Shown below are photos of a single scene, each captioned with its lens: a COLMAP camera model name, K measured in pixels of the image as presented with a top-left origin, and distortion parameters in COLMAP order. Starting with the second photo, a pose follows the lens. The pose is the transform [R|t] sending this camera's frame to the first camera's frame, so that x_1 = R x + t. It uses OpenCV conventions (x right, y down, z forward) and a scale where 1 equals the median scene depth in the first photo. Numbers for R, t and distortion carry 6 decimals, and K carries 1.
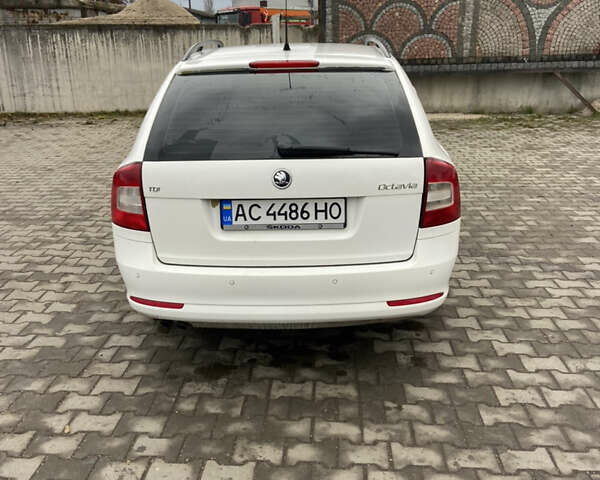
lens RADIAL K [[603.1, 0, 302.6], [0, 603.1, 228.0], [0, 0, 1]] dist [0.069335, 0.000000]
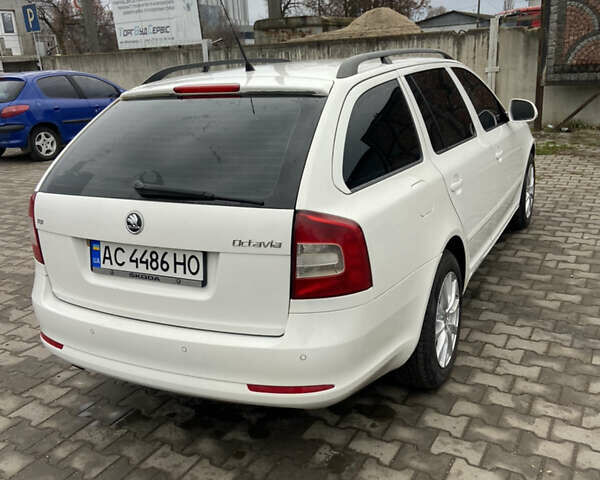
lens RADIAL K [[603.1, 0, 303.0], [0, 603.1, 236.0], [0, 0, 1]] dist [0.069335, 0.000000]
pose [[0.898099, 0.093833, -0.429667, 0.460565], [-0.093941, 0.995356, 0.021015, -0.084898], [0.429644, 0.021490, 0.902743, 0.259128]]
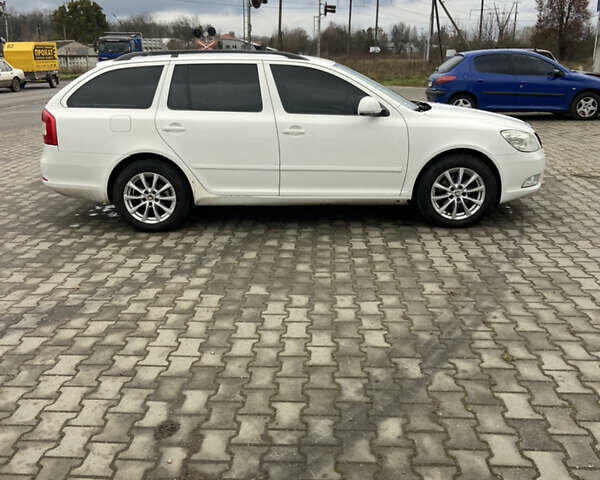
lens RADIAL K [[603.1, 0, 296.6], [0, 603.1, 220.0], [0, 0, 1]] dist [0.069335, 0.000000]
pose [[-0.002133, 0.284847, -0.958571, 1.944452], [-0.294622, 0.915846, 0.272807, -0.495139], [0.955611, 0.282998, 0.081968, 1.483199]]
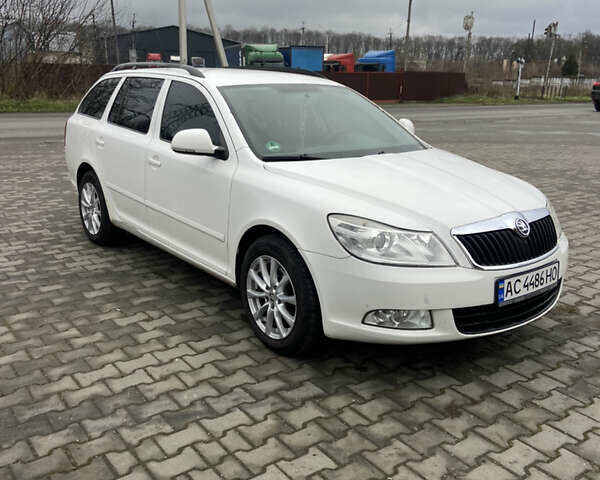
lens RADIAL K [[603.1, 0, 296.5], [0, 603.1, 234.7], [0, 0, 1]] dist [0.069335, 0.000000]
pose [[-0.775673, 0.165512, -0.609047, 0.879498], [-0.199878, 0.850909, 0.485801, -0.847565], [0.598649, 0.498557, -0.626945, 2.671003]]
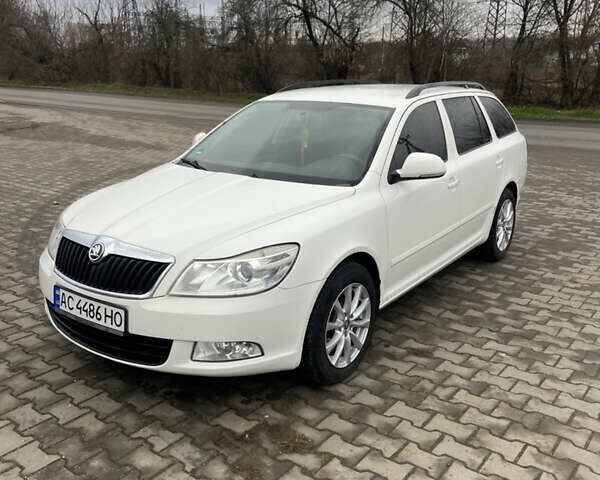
lens RADIAL K [[603.1, 0, 290.6], [0, 603.1, 229.1], [0, 0, 1]] dist [0.069335, 0.000000]
pose [[-0.816117, -0.137978, 0.561173, -0.785355], [0.182666, 0.859695, 0.477030, -0.883476], [-0.548257, 0.491820, -0.676408, 2.726734]]
